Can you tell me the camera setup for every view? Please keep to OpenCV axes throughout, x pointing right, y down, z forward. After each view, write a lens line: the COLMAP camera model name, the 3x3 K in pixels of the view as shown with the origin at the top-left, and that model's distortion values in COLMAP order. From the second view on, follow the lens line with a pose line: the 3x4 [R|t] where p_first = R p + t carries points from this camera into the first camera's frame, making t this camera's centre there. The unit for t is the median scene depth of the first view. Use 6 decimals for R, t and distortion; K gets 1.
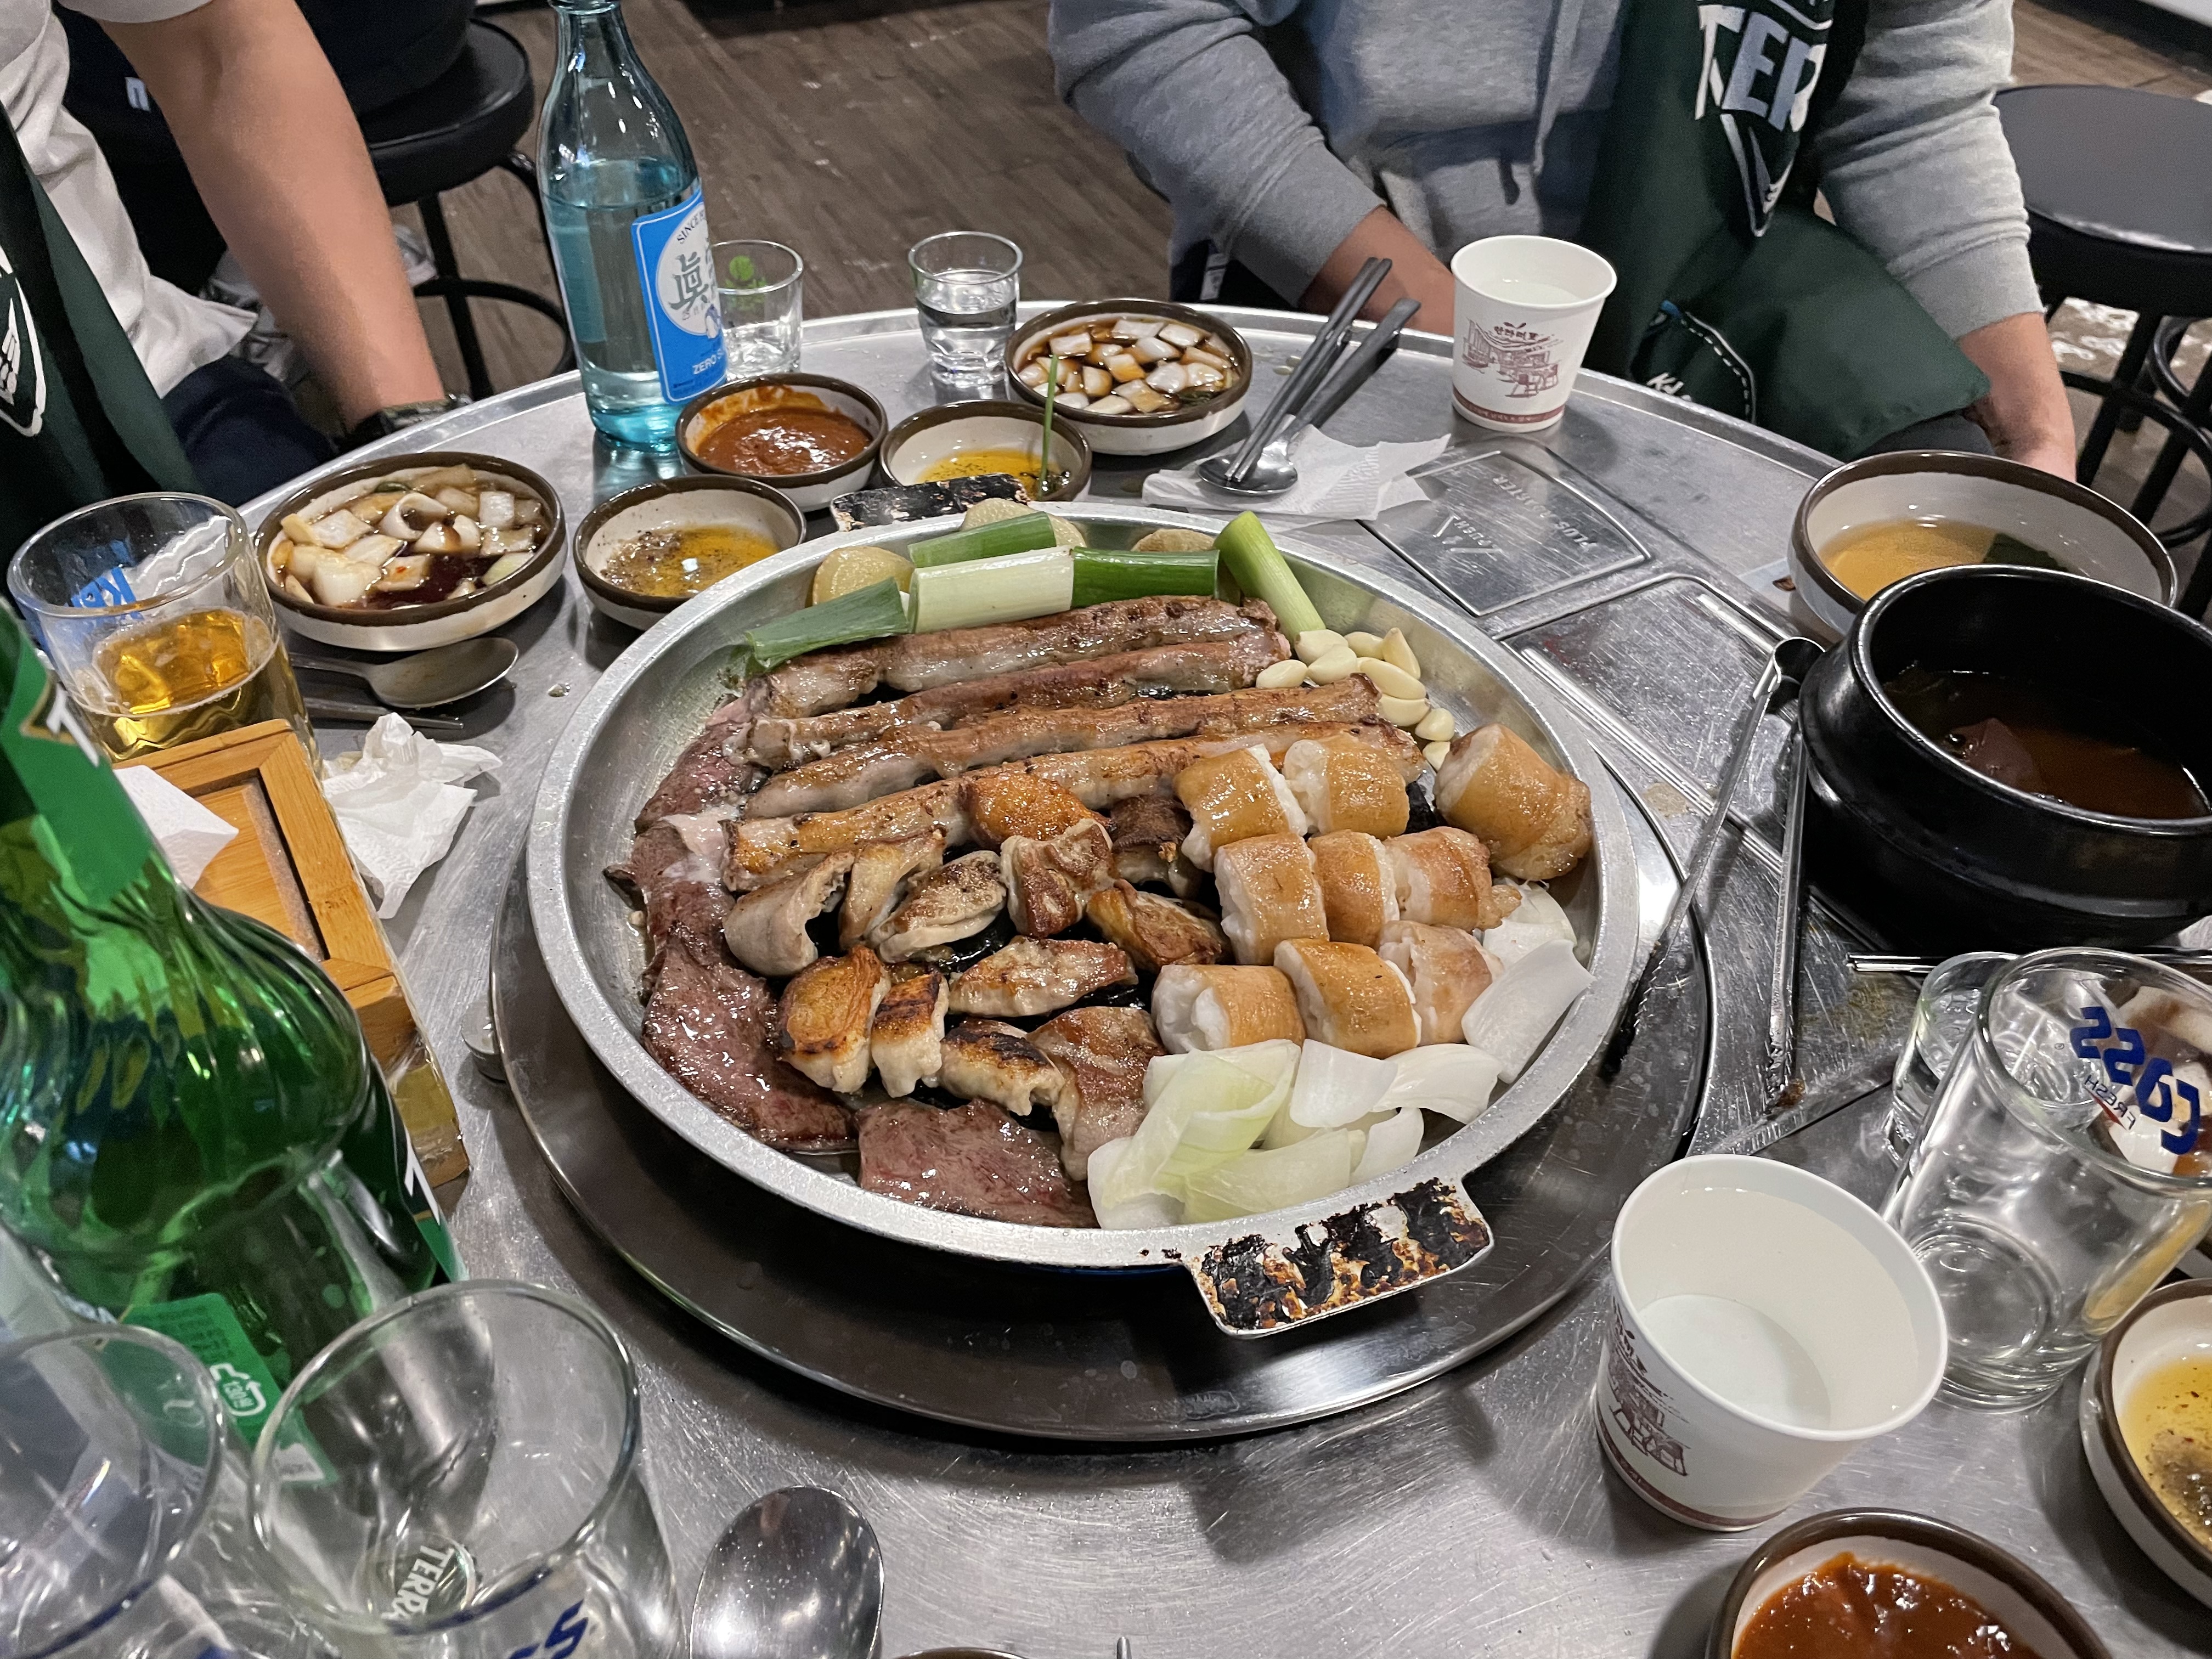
lens RADIAL K [[1759.9, 0, 1106.0], [0, 1759.9, 829.5], [0, 0, 1]] dist [0.066533, -0.141963]
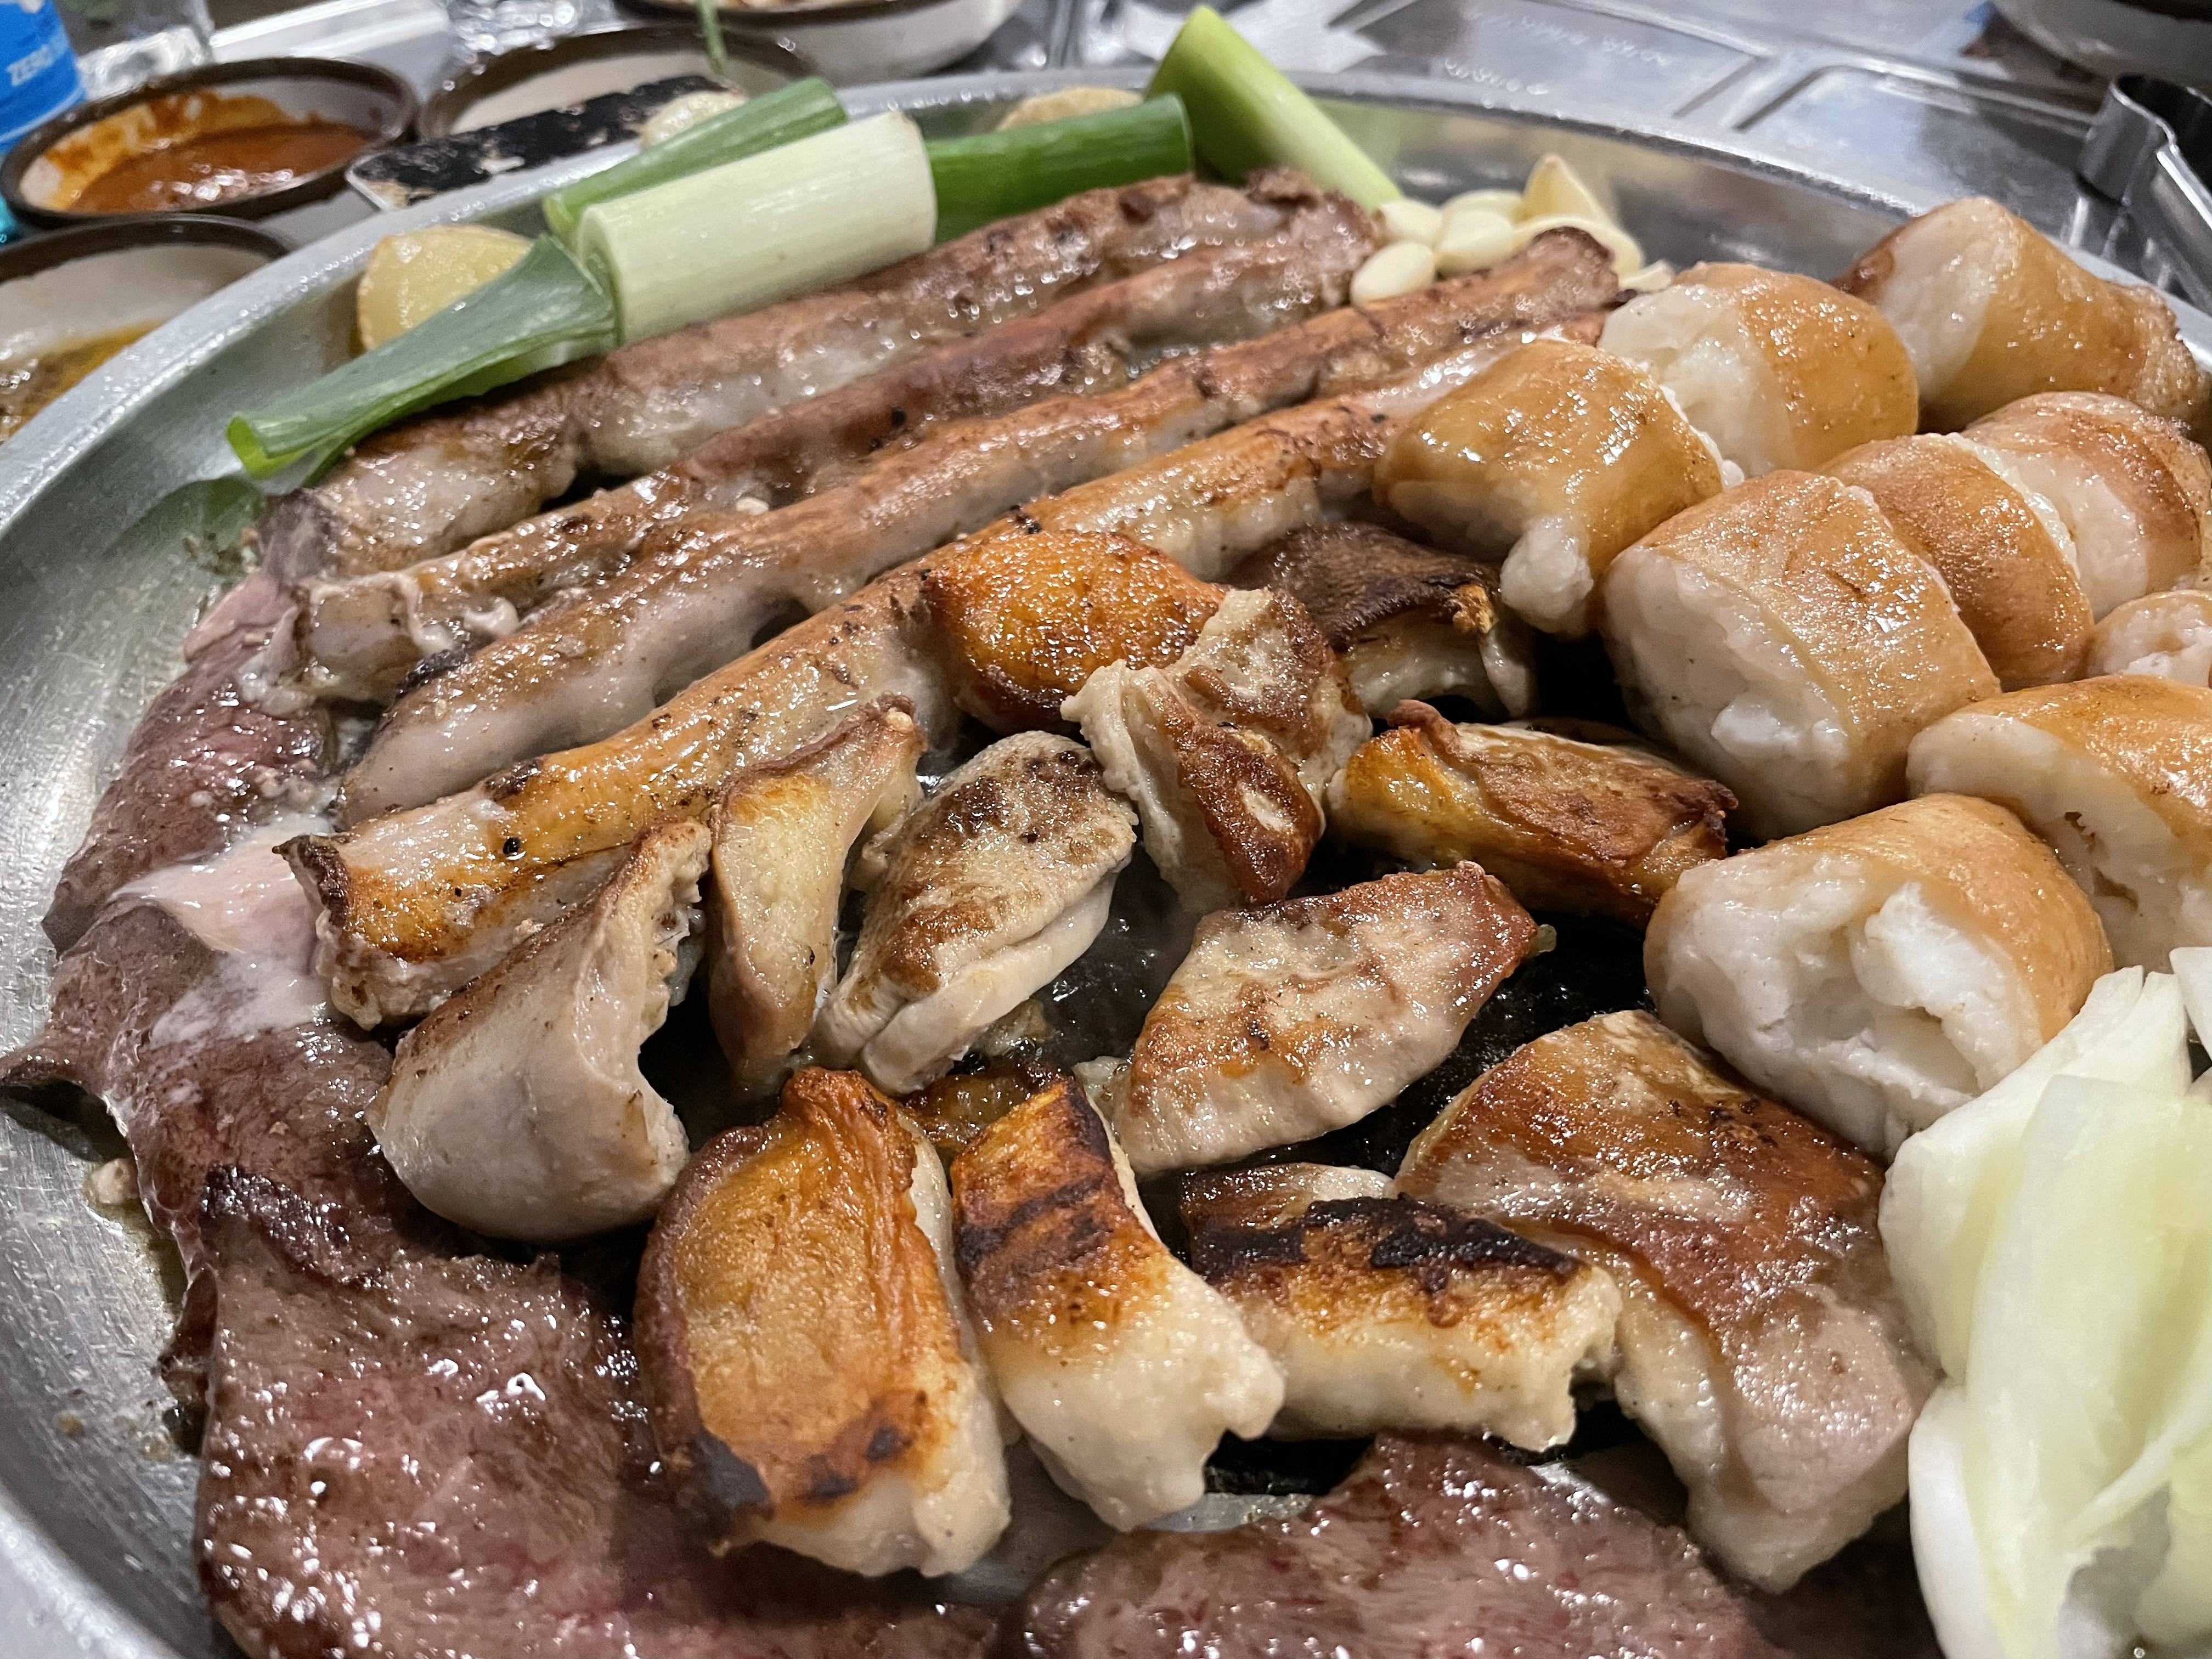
lens RADIAL K [[1759.9, 0, 1106.0], [0, 1759.9, 829.5], [0, 0, 1]] dist [0.066533, -0.141963]
pose [[0.941165, -0.270483, 0.202602, -0.136120], [0.267852, 0.962594, 0.040828, 0.021896], [-0.206067, 0.015841, 0.978410, 0.629127]]
